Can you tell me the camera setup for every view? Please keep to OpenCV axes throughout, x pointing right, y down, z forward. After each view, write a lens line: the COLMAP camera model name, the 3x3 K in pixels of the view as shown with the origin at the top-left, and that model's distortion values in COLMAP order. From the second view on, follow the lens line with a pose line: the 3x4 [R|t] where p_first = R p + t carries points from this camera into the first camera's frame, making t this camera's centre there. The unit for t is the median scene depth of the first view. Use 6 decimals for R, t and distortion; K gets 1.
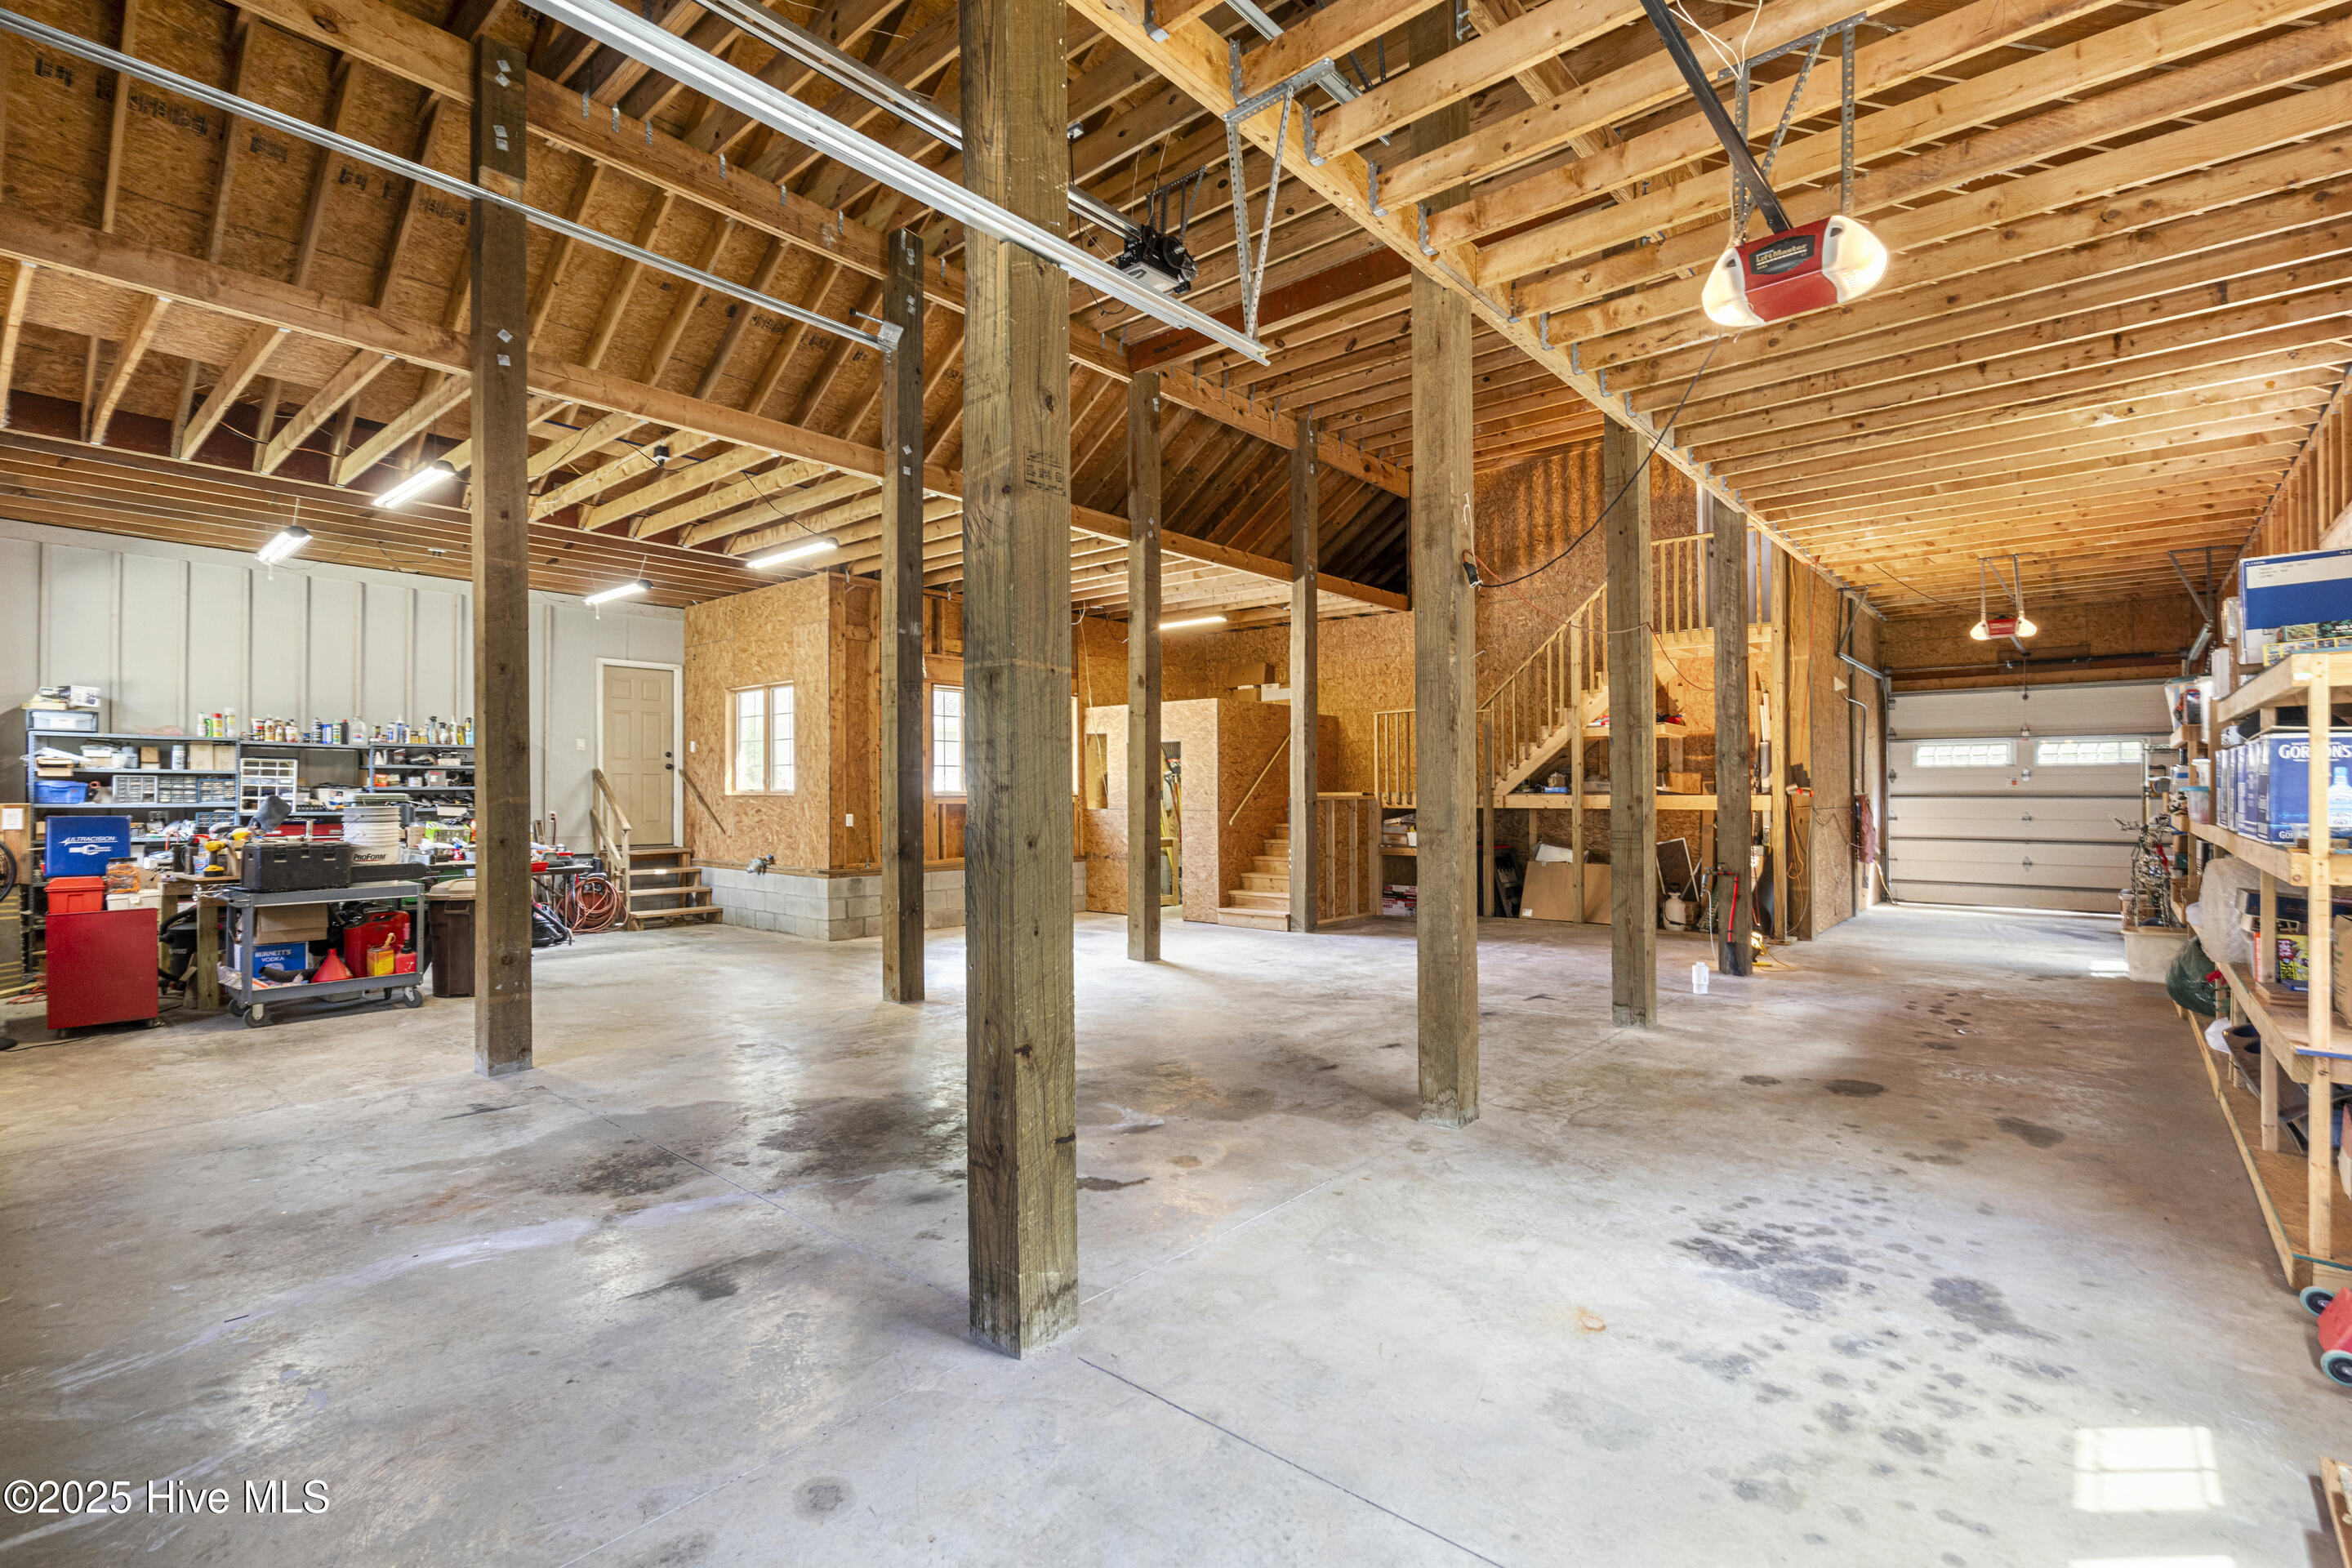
lens RADIAL K [[1076.8, 0, 1182.6], [0, 1076.8, 785.6], [0, 0, 1]] dist [-0.001792, 0.000786]
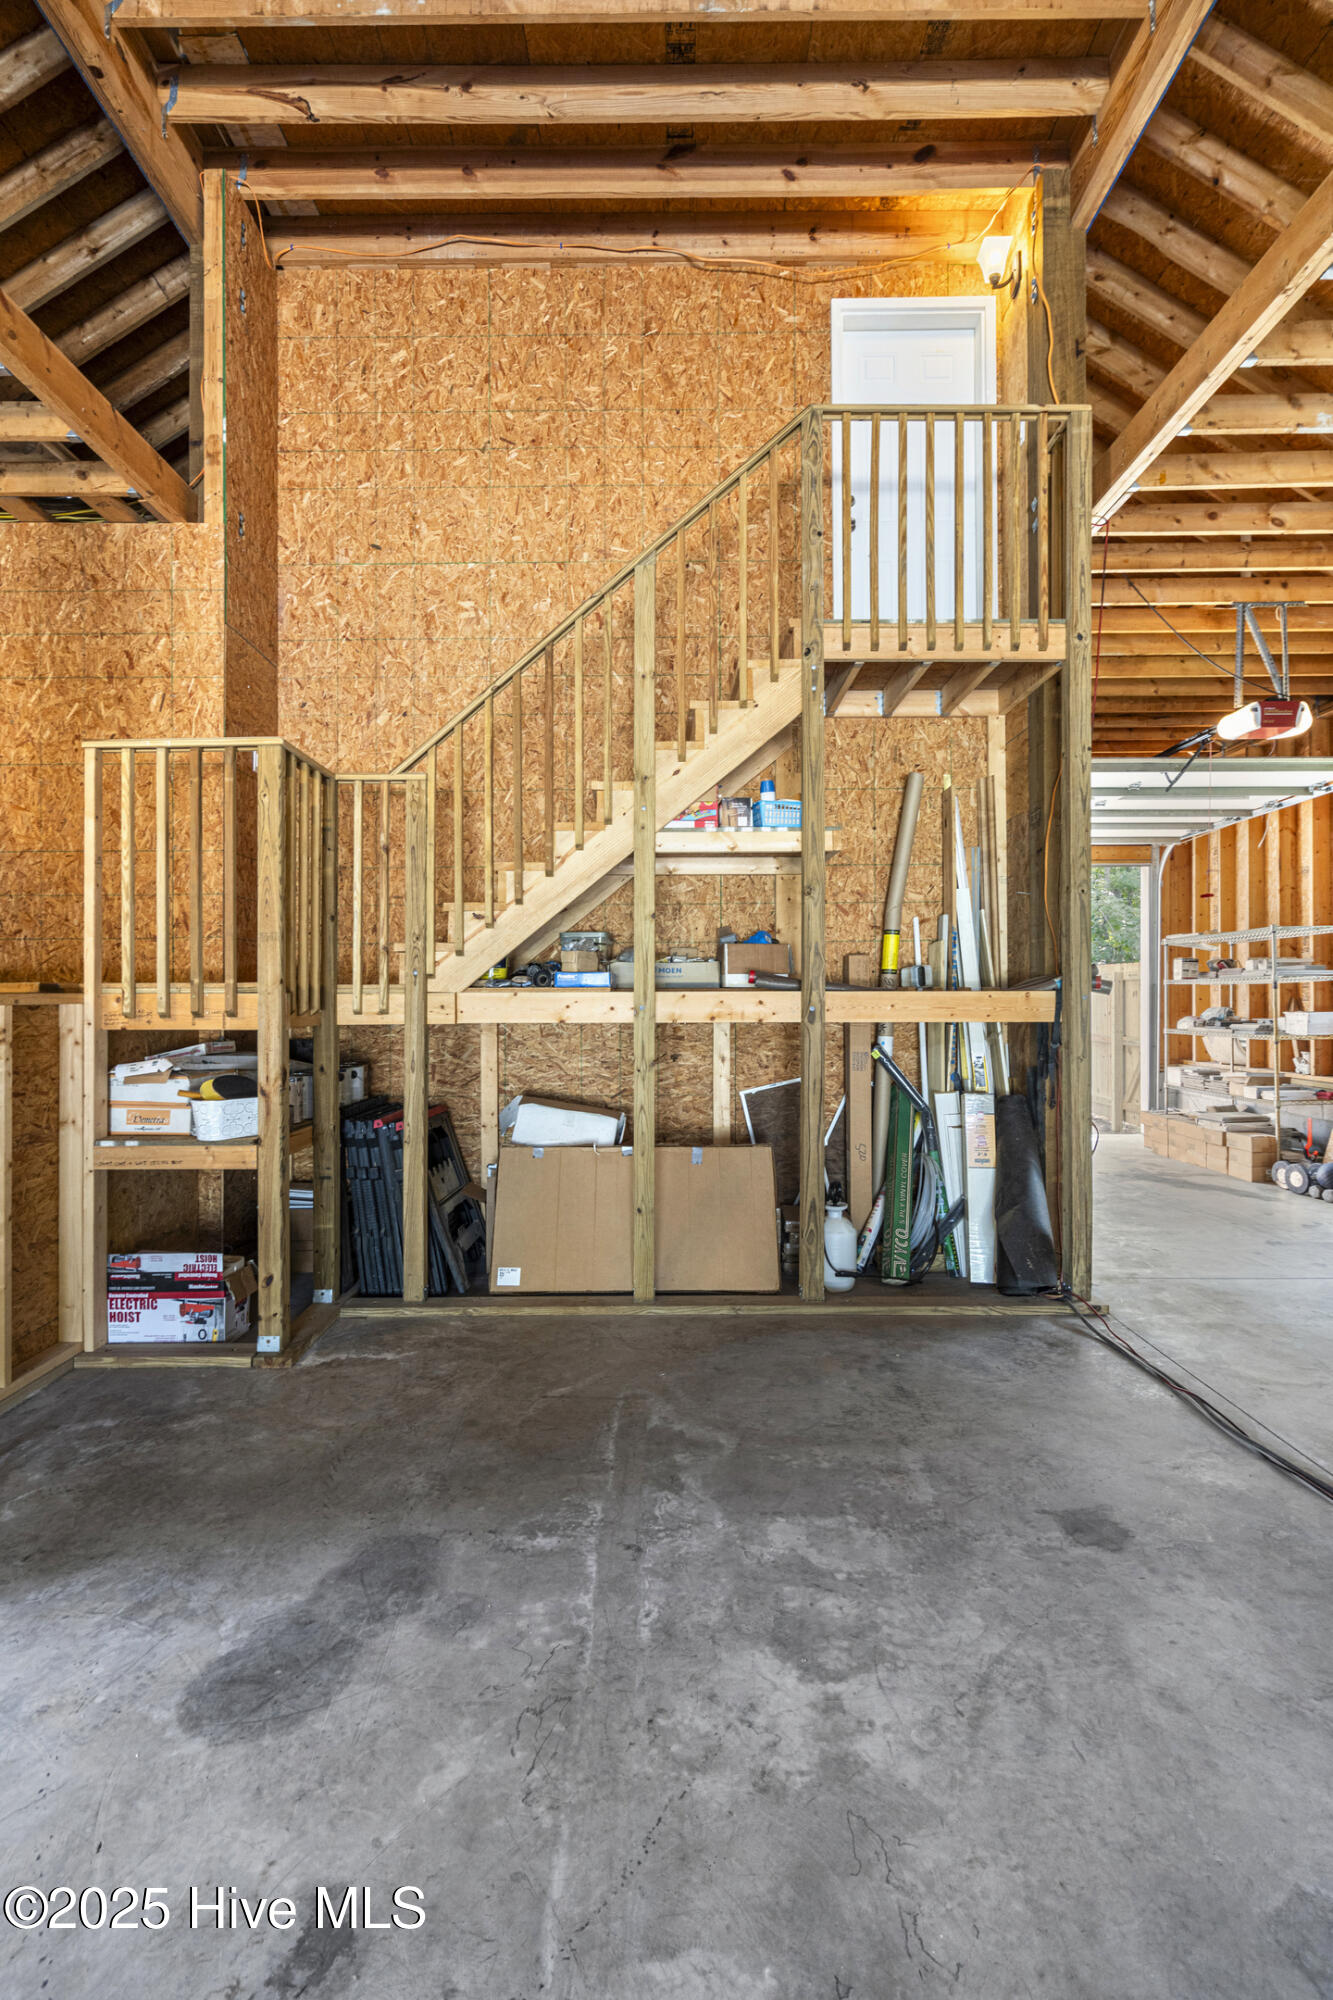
lens RADIAL K [[915.6, 0, 671.0], [0, 915.6, 996.4], [0, 0, 1]] dist [-0.001792, 0.000786]
pose [[0.763665, 0.003734, 0.645602, 0.161389], [-0.005628, 0.999984, 0.000874, 0.011061], [-0.645588, -0.004301, 0.763673, 0.796184]]
